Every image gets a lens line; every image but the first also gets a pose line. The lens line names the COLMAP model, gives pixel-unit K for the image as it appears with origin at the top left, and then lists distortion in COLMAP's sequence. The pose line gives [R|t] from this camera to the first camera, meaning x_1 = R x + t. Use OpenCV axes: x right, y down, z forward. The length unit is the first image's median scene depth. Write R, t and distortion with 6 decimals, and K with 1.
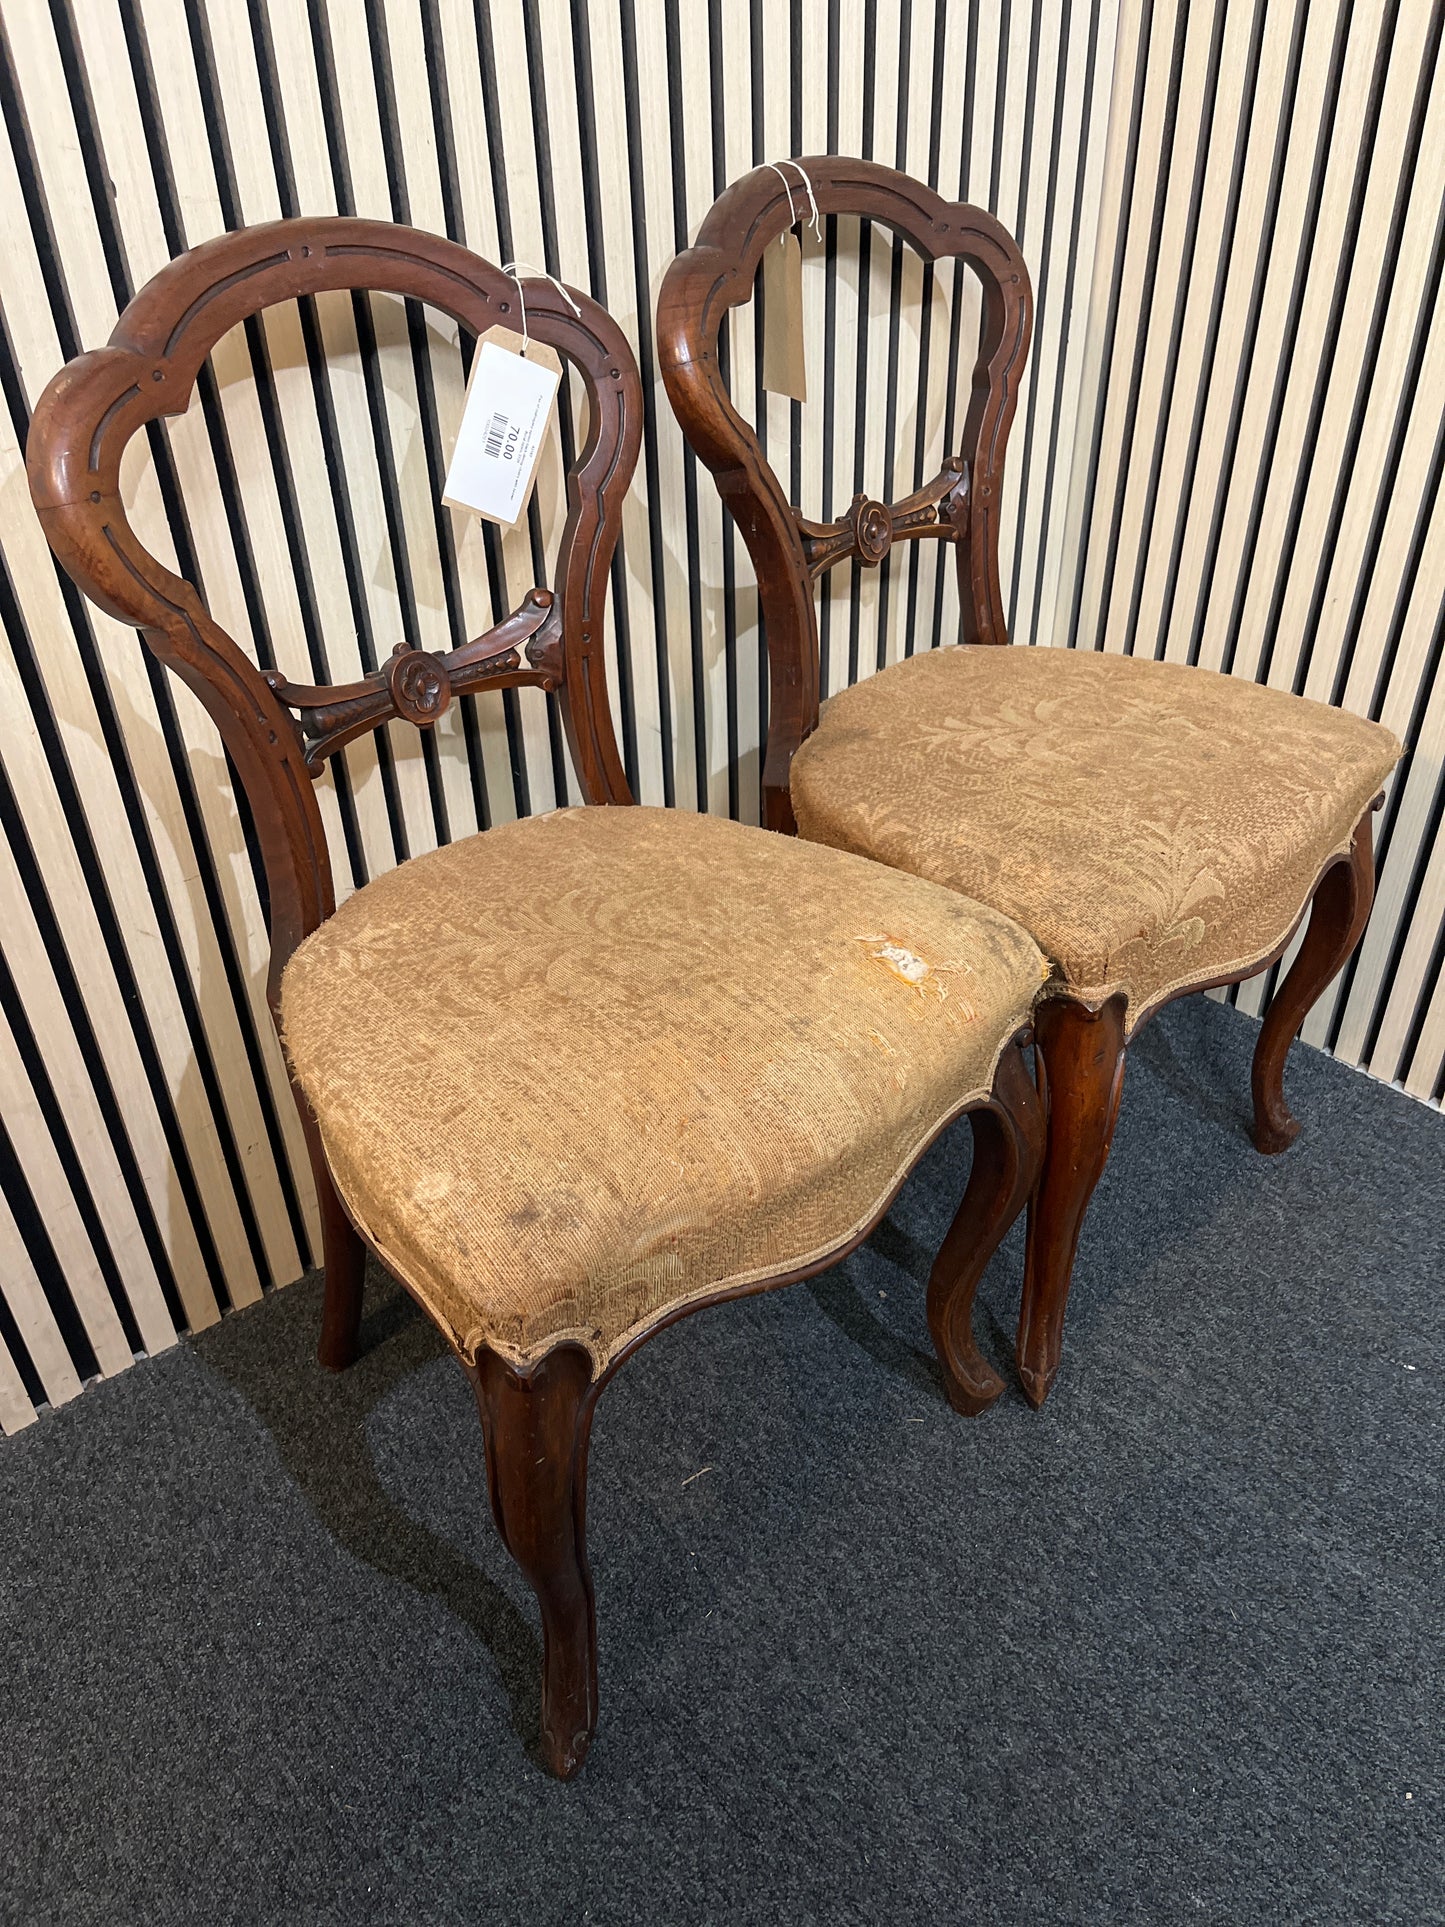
lens RADIAL K [[1473.4, 0, 733.0], [0, 1473.4, 967.1], [0, 0, 1]] dist [0.057541, -0.102645]
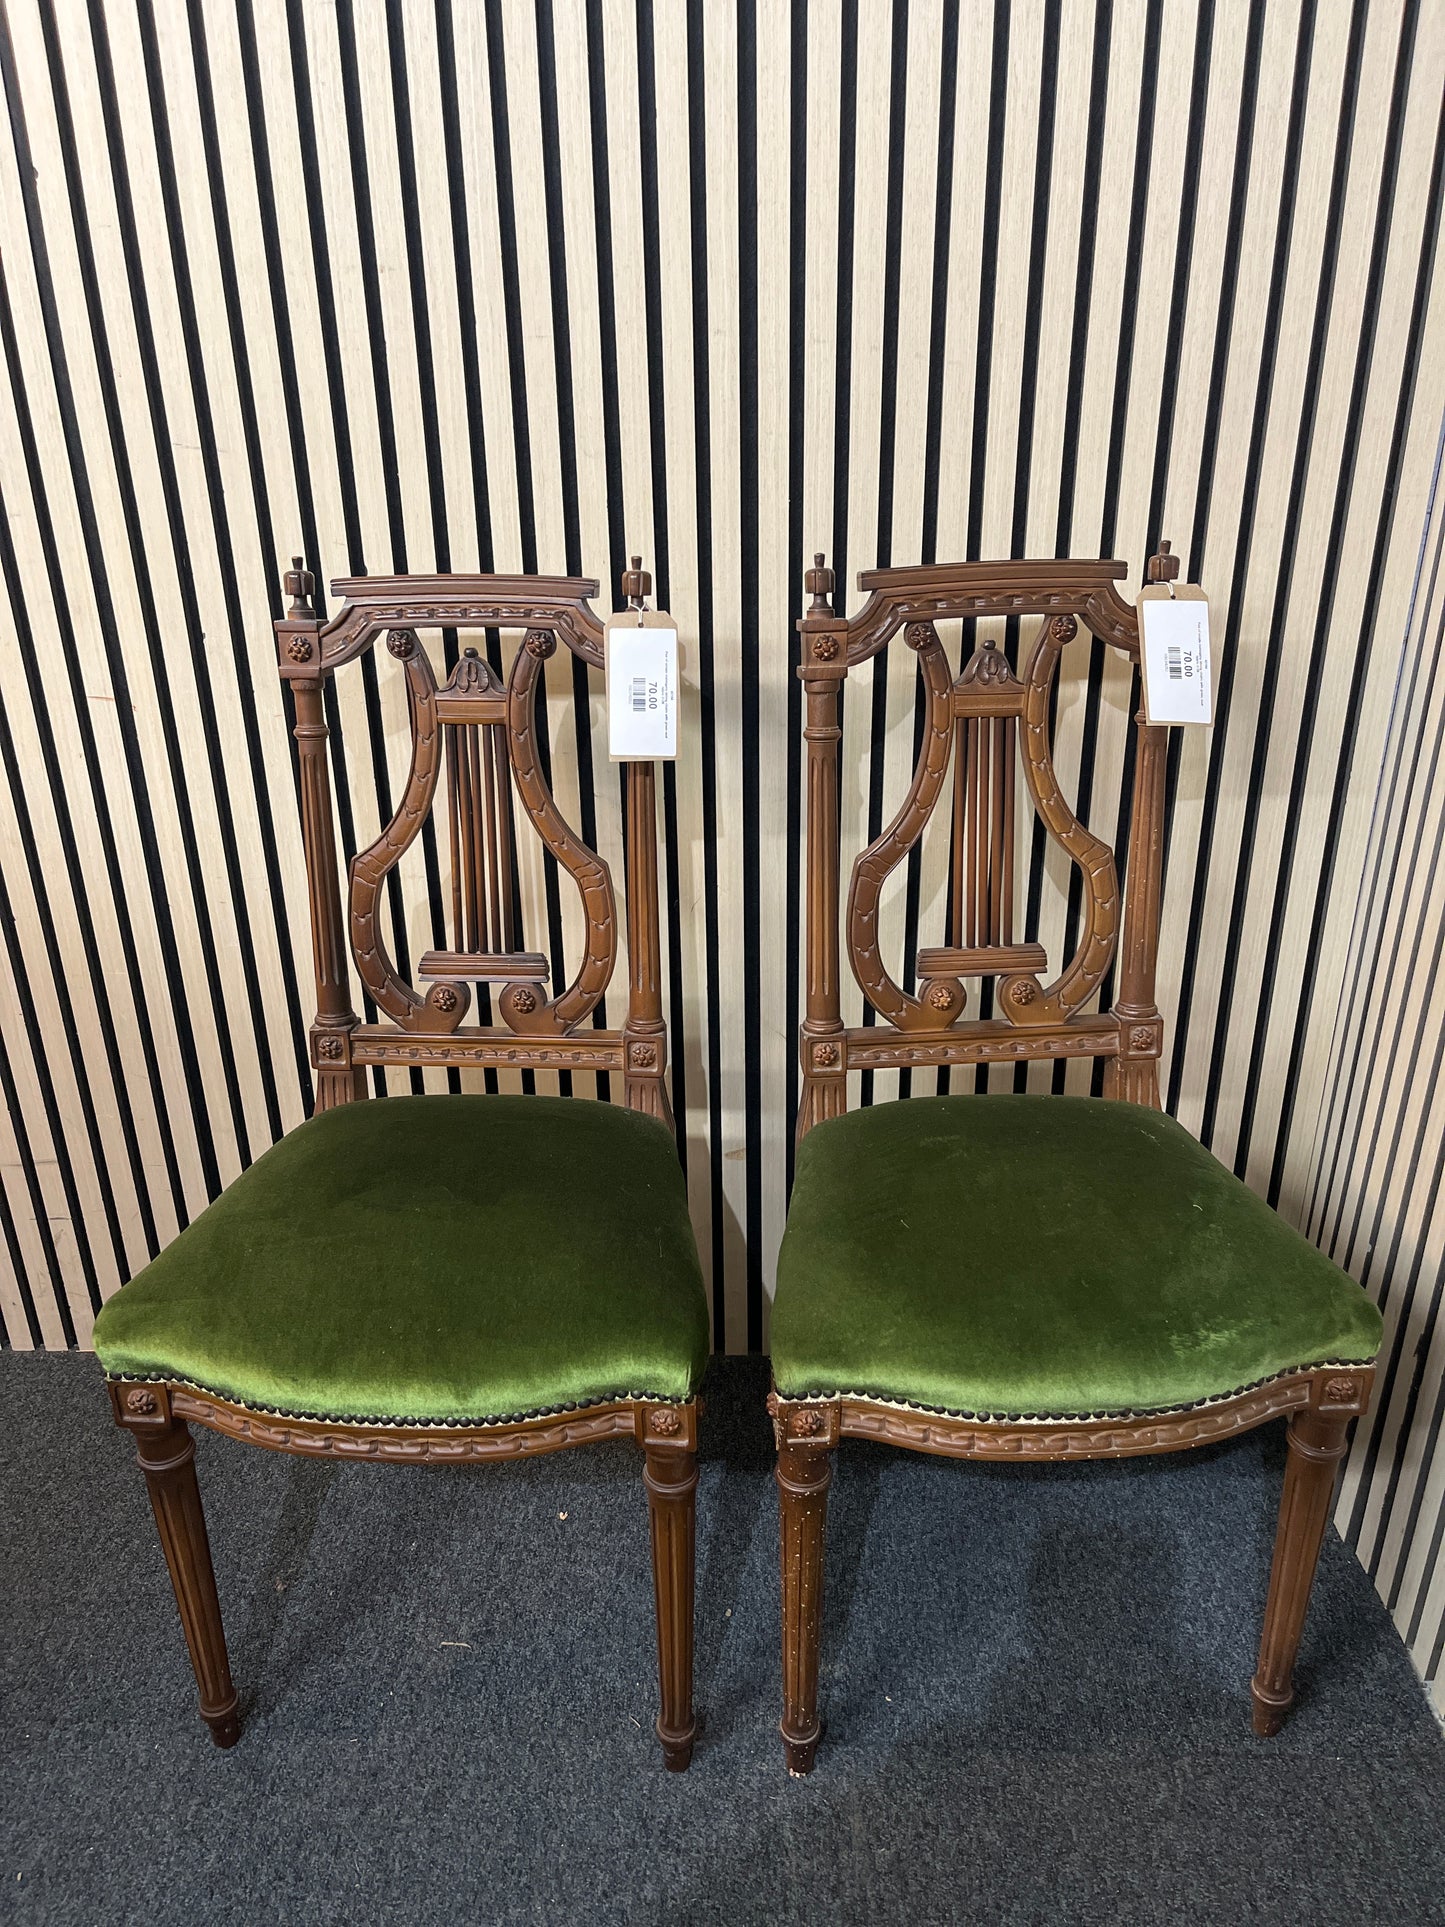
lens RADIAL K [[1473.4, 0, 719.3], [0, 1473.4, 944.3], [0, 0, 1]] dist [0.057541, -0.102645]
pose [[0.744235, 0.277143, -0.607705, 0.740234], [-0.379573, 0.924144, -0.043394, -0.200279], [0.549581, 0.262964, 0.792976, 0.073481]]
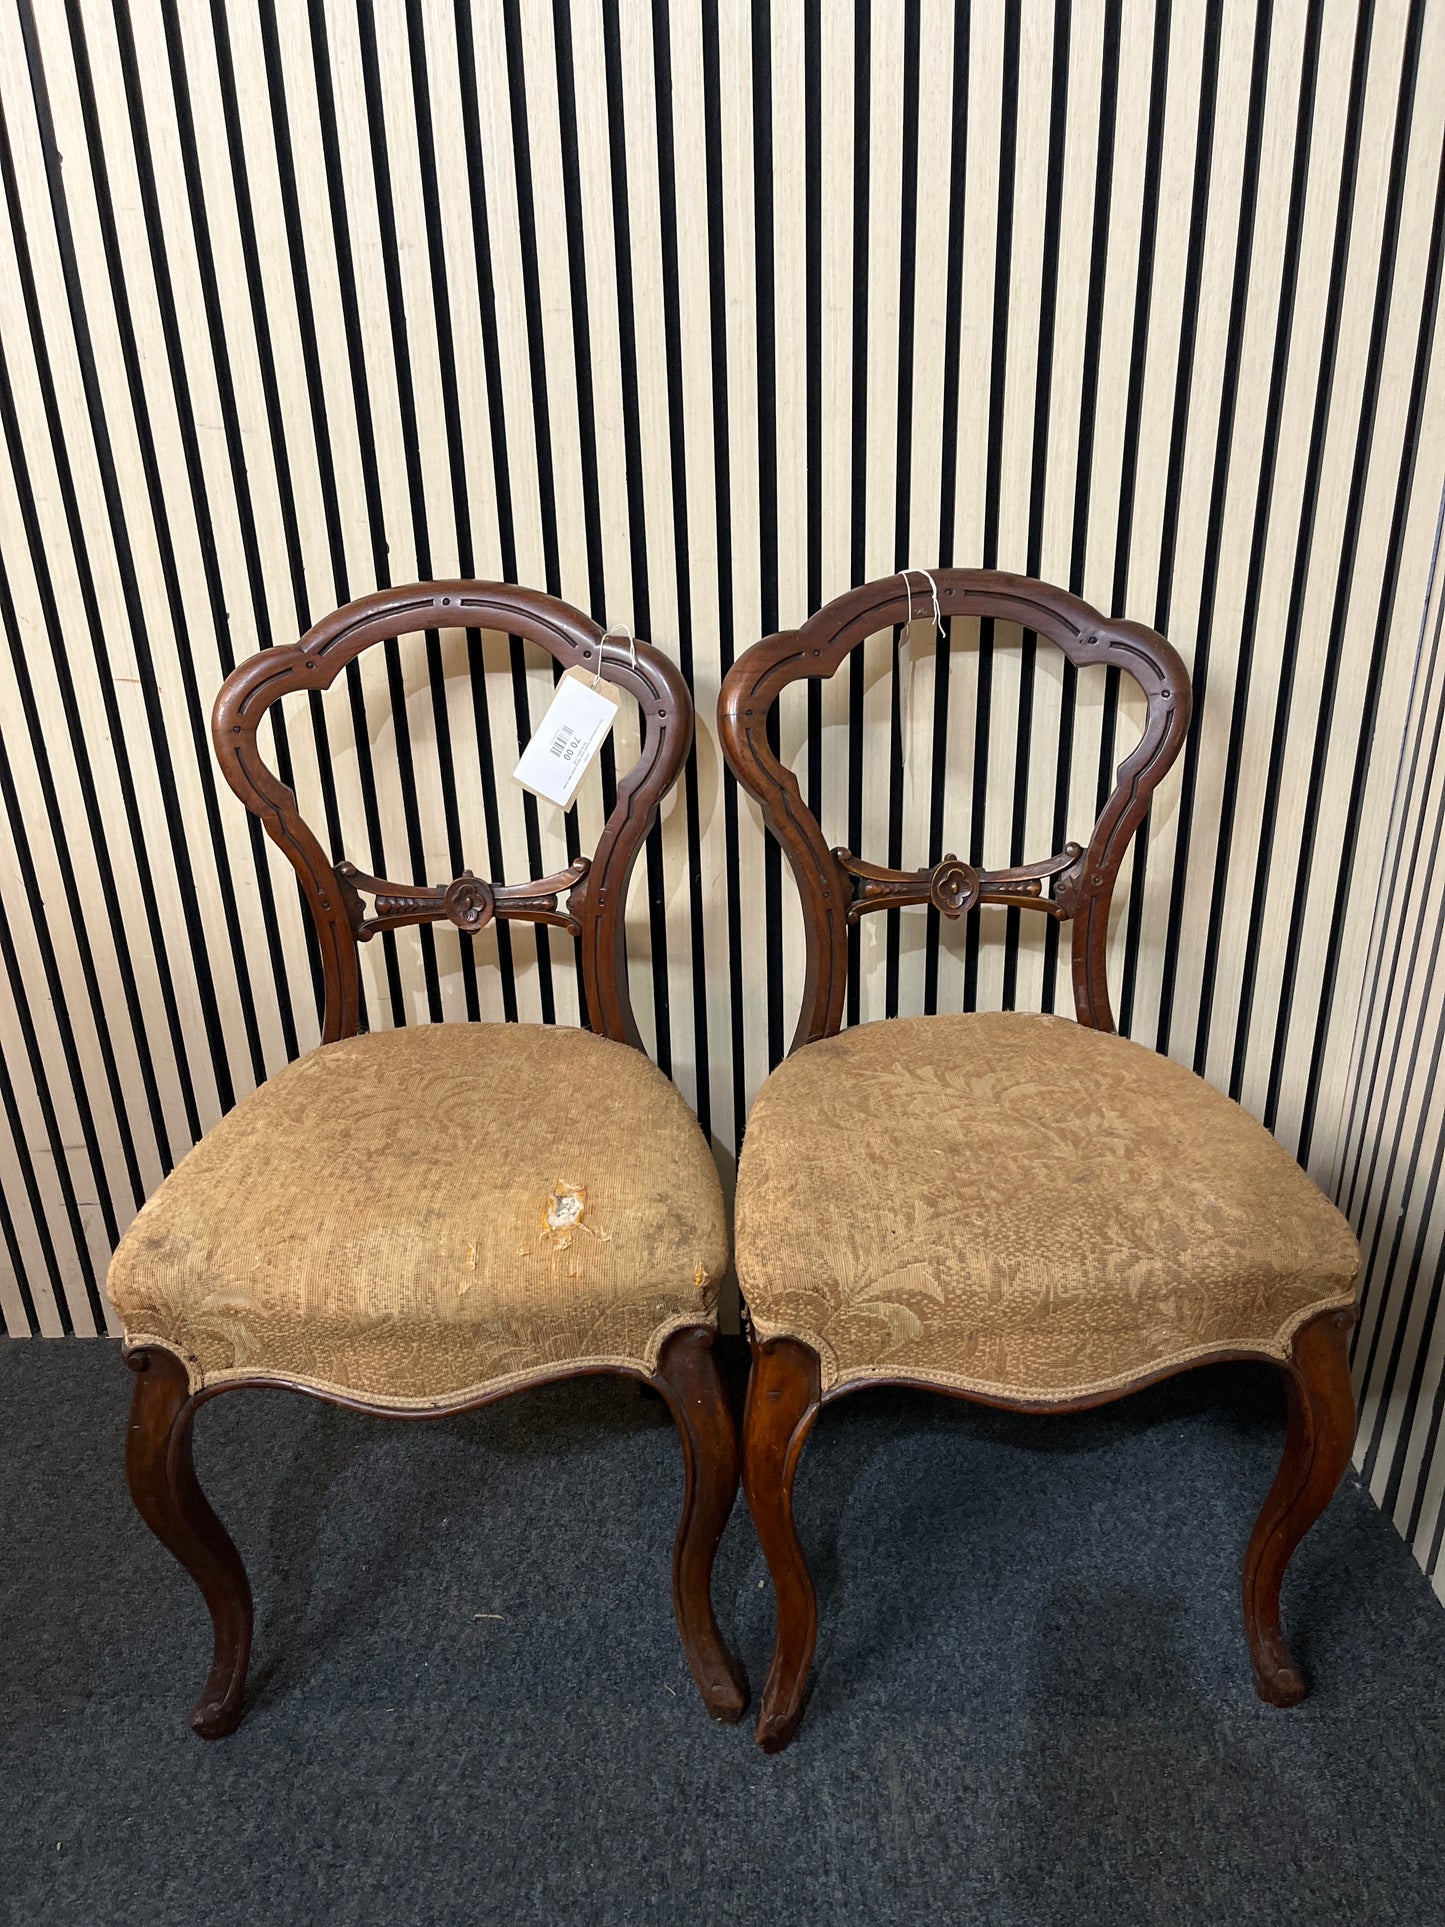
lens RADIAL K [[1473.4, 0, 706.5], [0, 1473.4, 949.1], [0, 0, 1]] dist [0.057541, -0.102645]
pose [[0.738985, 0.261244, -0.621009, 0.743521], [-0.367901, 0.928670, -0.047123, -0.155750], [0.564402, 0.263293, 0.782386, 0.074847]]
